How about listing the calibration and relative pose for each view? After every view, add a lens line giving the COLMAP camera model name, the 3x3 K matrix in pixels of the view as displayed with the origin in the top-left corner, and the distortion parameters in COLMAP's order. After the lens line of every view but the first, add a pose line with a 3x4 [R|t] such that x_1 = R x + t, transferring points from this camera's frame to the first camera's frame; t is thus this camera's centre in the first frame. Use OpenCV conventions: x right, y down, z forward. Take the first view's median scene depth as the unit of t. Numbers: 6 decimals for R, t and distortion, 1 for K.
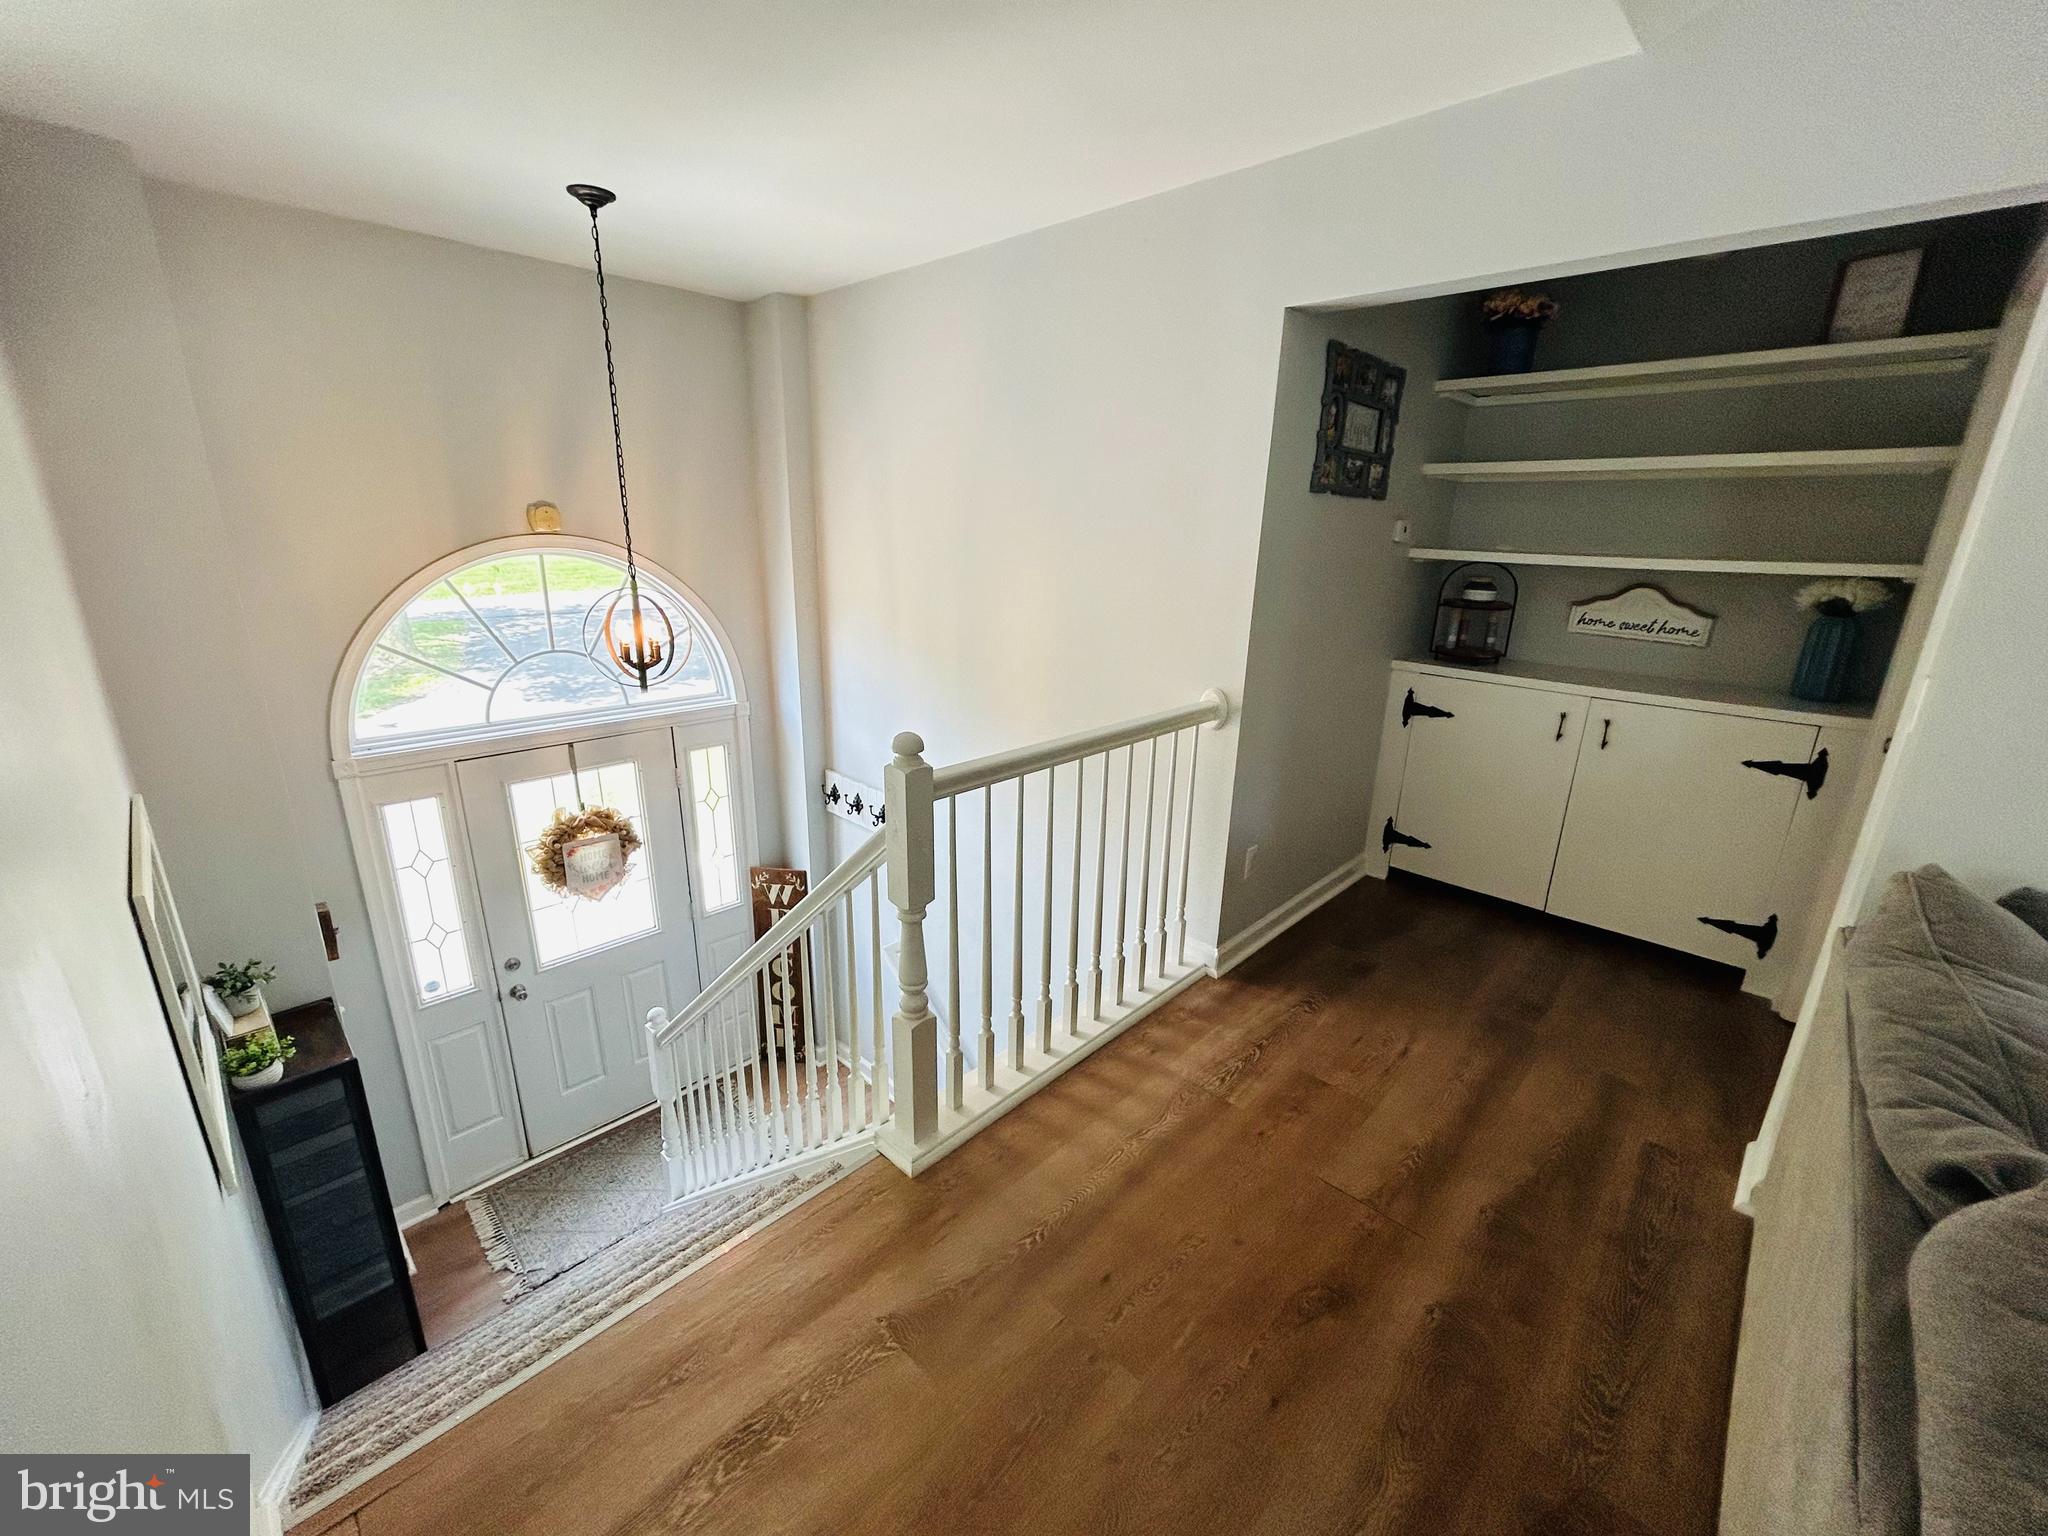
lens RADIAL K [[819.5, 0, 1025.5], [0, 819.5, 763.0], [0, 0, 1]] dist [-0.000912, 0.000396]
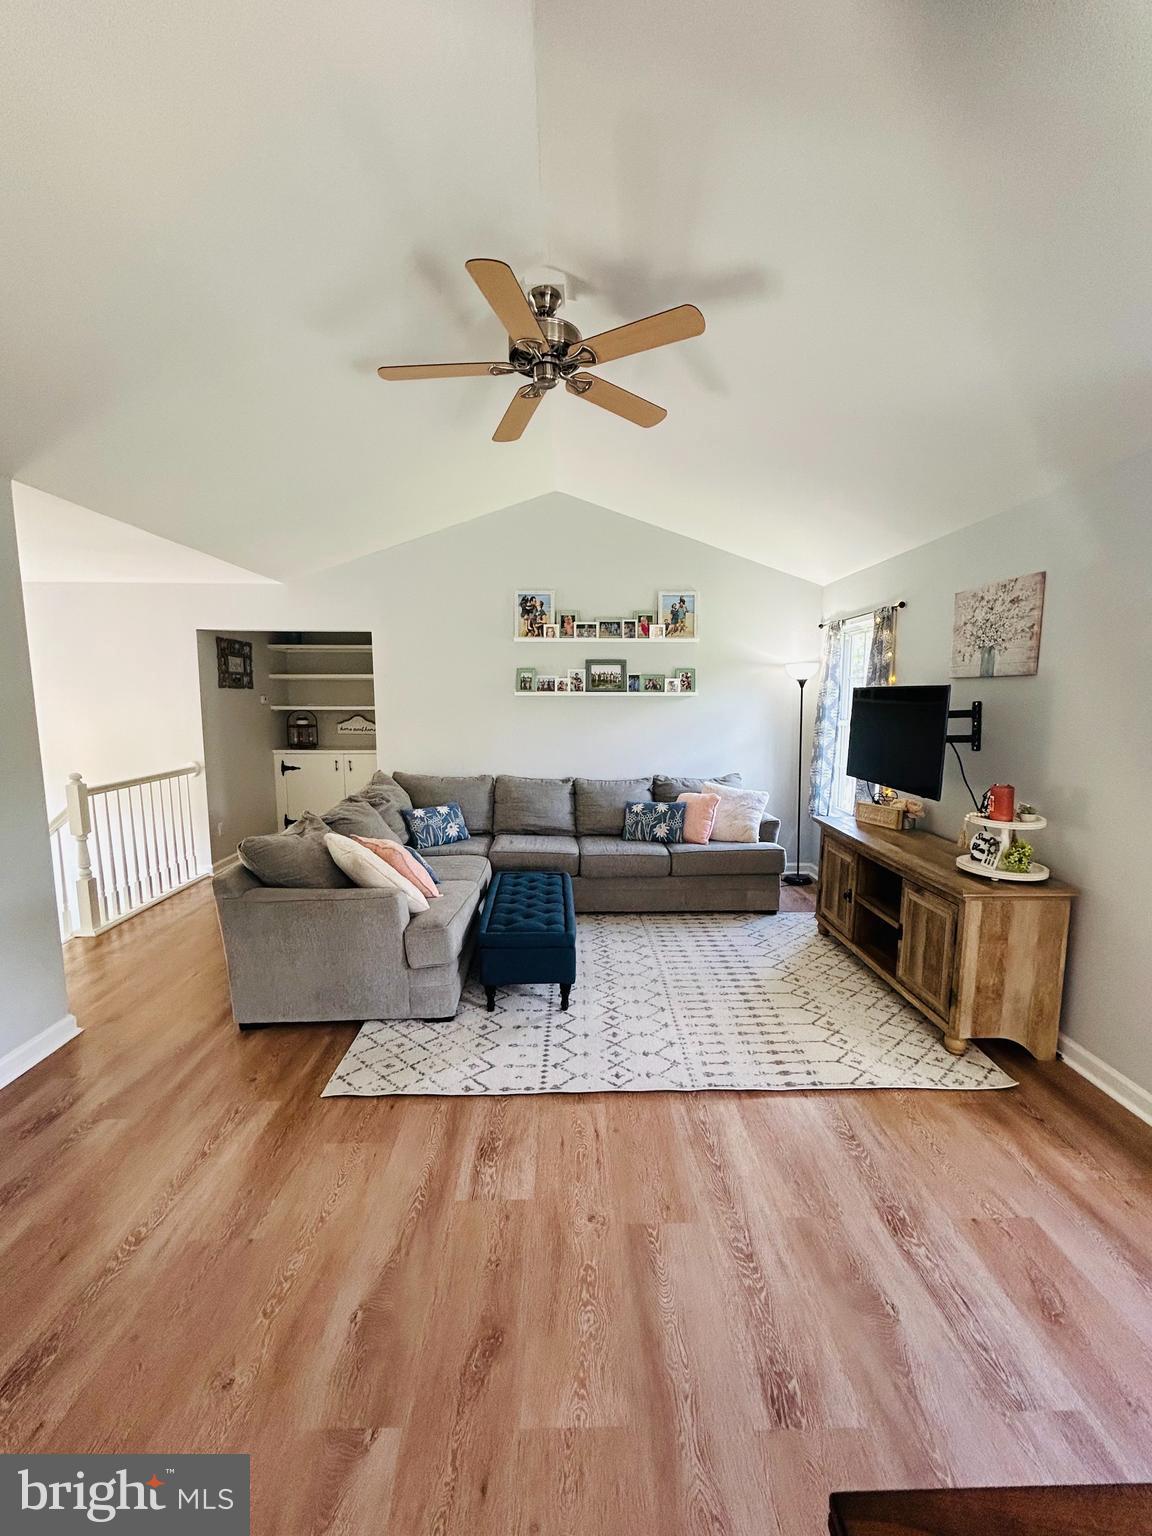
lens RADIAL K [[614.7, 0, 577.0], [0, 614.7, 768.7], [0, 0, 1]] dist [-0.000912, 0.000396]
pose [[0.701207, -0.110150, 0.704398, -0.288316], [0.218926, 0.973527, -0.065699, 0.327988], [-0.678514, 0.200280, 0.706758, -1.203084]]
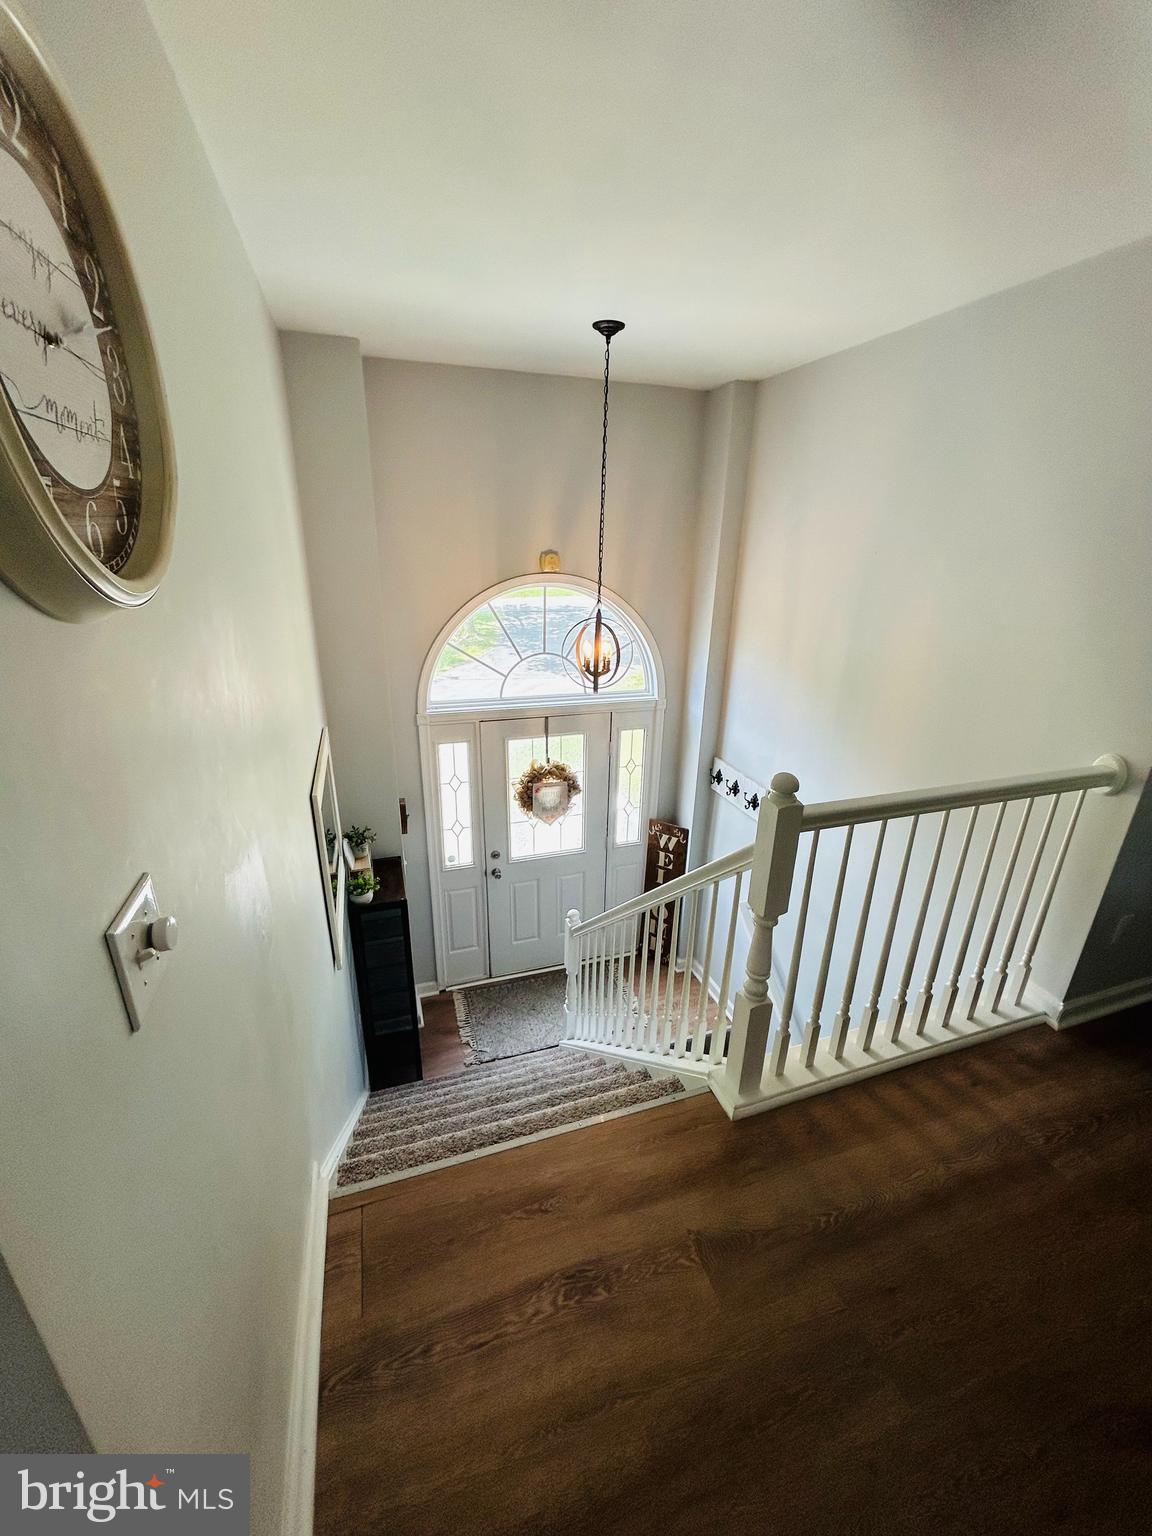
lens RADIAL K [[614.7, 0, 578.2], [0, 614.7, 765.8], [0, 0, 1]] dist [-0.000912, 0.000396]
pose [[0.887094, 0.157775, -0.433787, -0.018769], [-0.132591, 0.987263, 0.087933, -0.057227], [0.442136, -0.020489, 0.896714, 0.050647]]
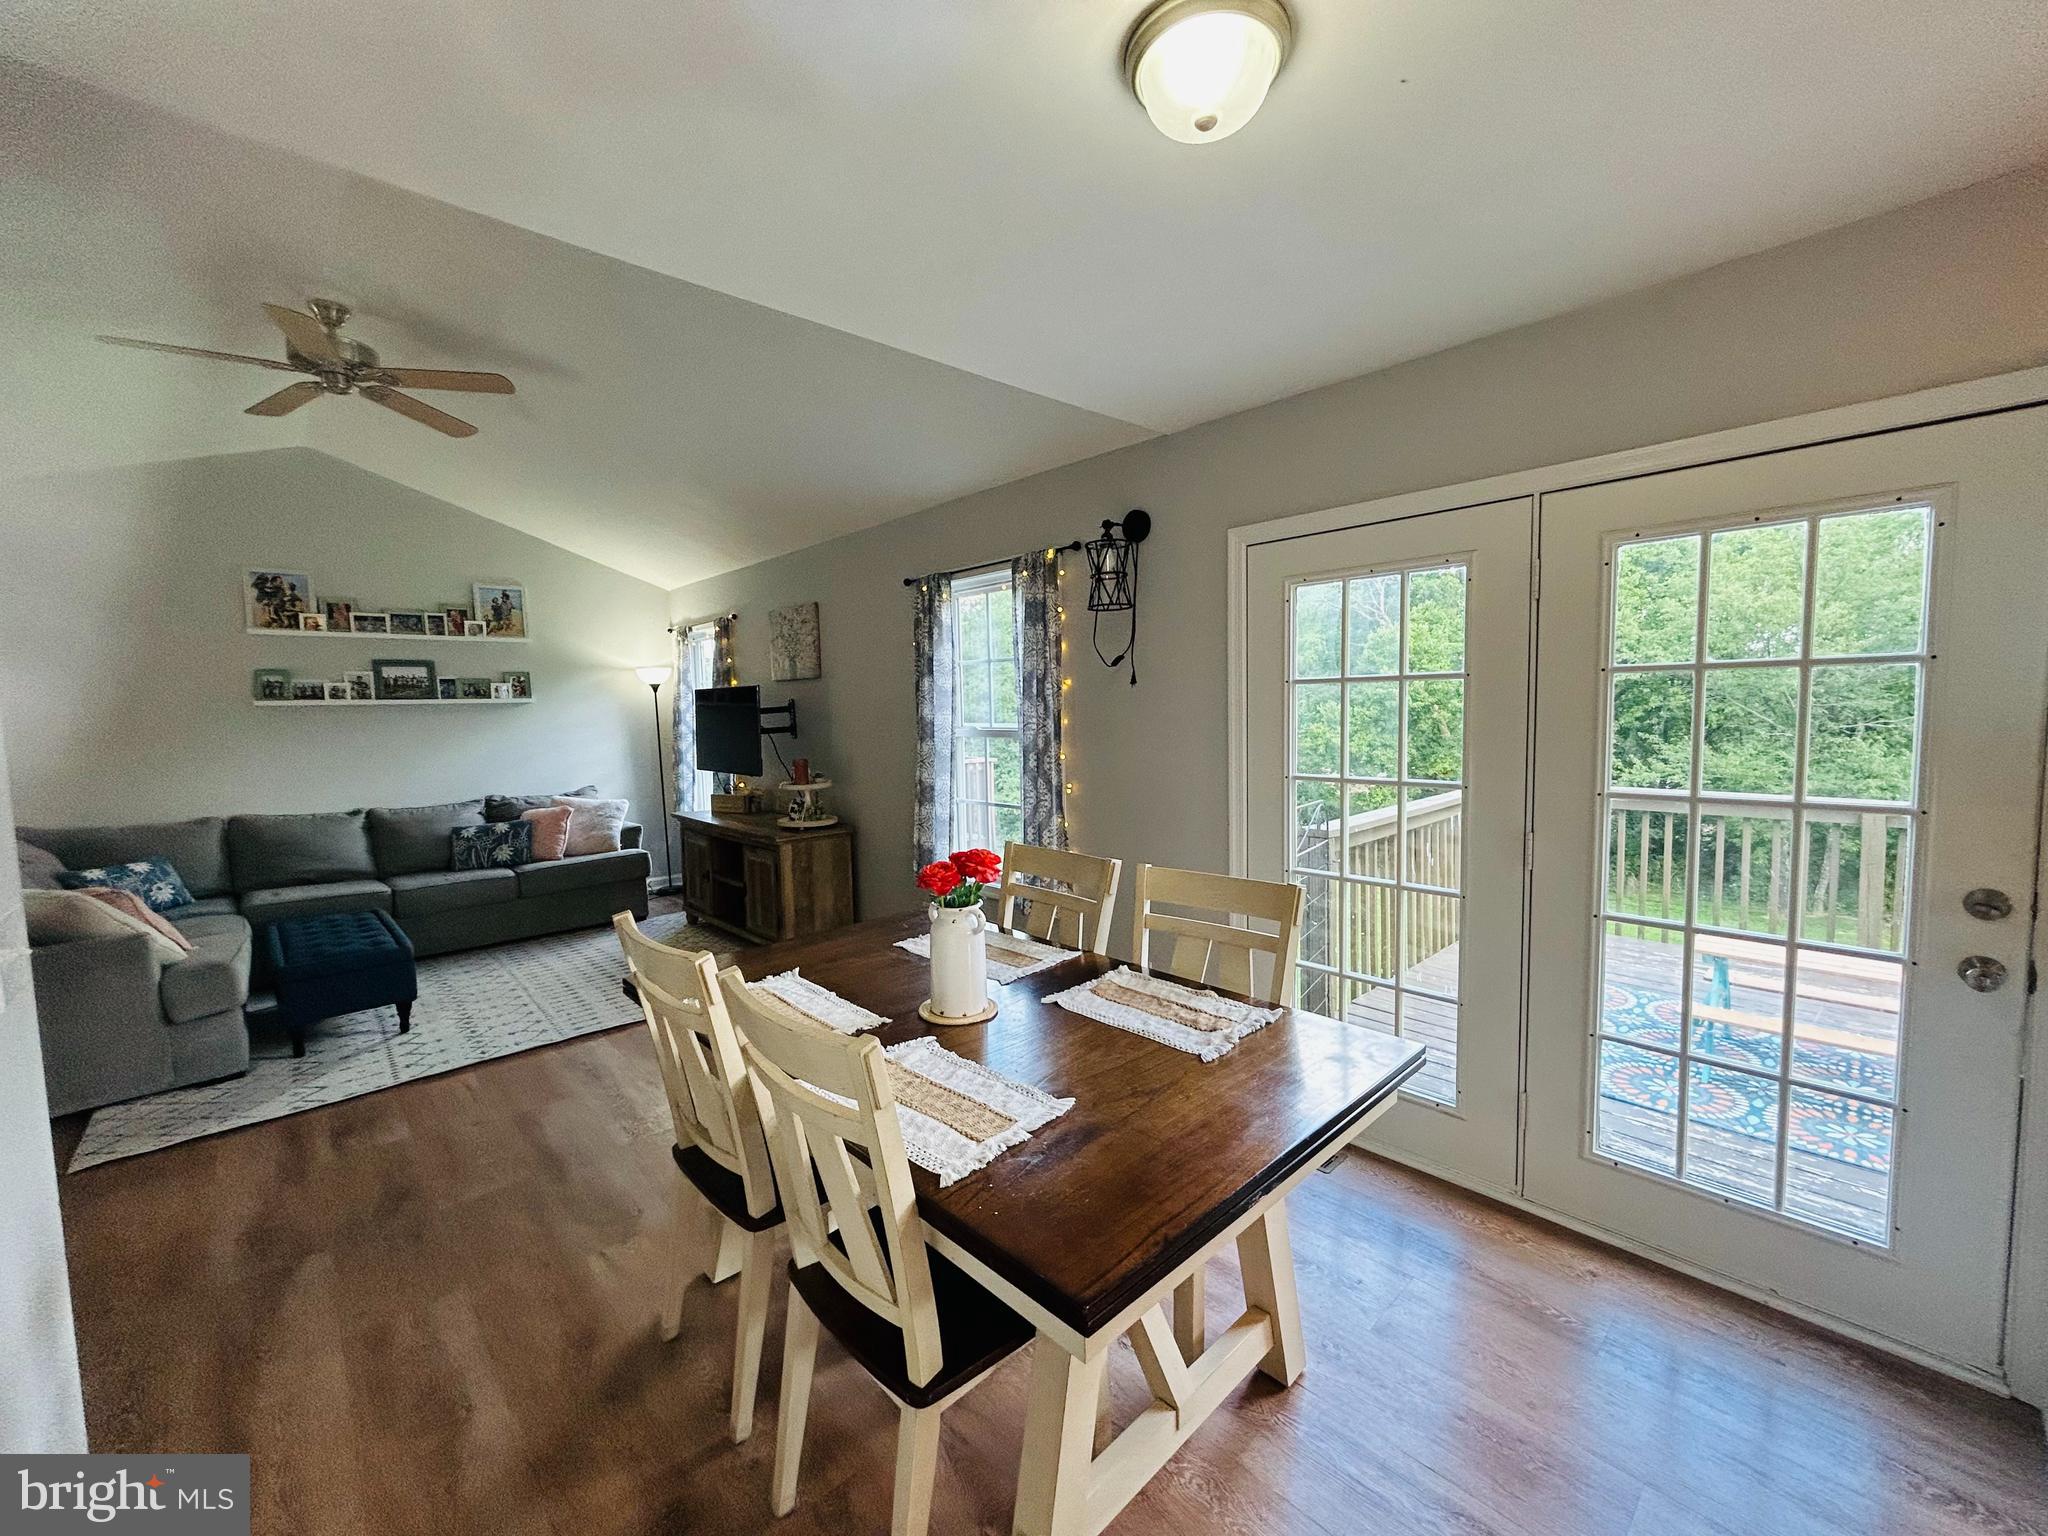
lens RADIAL K [[819.5, 0, 1022.1], [0, 819.5, 766.0], [0, 0, 1]] dist [-0.000912, 0.000396]
pose [[0.049422, -0.102772, 0.993476, -0.861822], [0.305736, 0.948500, 0.082910, 0.455457], [-0.950833, 0.299644, 0.078298, -1.558700]]
